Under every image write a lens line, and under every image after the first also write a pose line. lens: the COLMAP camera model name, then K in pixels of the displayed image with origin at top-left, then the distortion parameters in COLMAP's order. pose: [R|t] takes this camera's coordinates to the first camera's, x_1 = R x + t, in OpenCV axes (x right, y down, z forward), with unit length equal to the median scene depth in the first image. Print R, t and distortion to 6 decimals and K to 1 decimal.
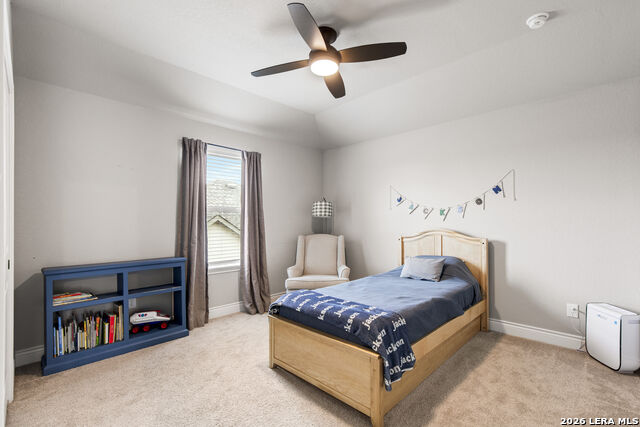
lens RADIAL K [[292.4, 0, 320.0], [0, 292.4, 213.5], [0, 0, 1]] dist [-0.001557, -0.000149]
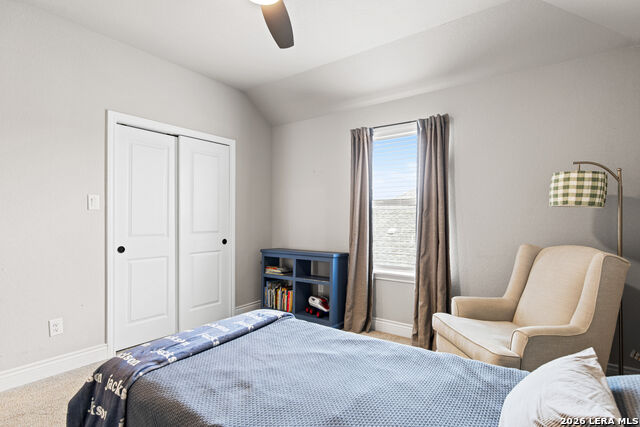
lens RADIAL K [[335.1, 0, 320.0], [0, 335.1, 213.5], [0, 0, 1]] dist [-0.000968, -0.000499]
pose [[0.144437, -0.017432, -0.989360, 0.526234], [0.023268, 0.999628, -0.014216, 0.024217], [0.989240, -0.020967, 0.144789, 0.633946]]
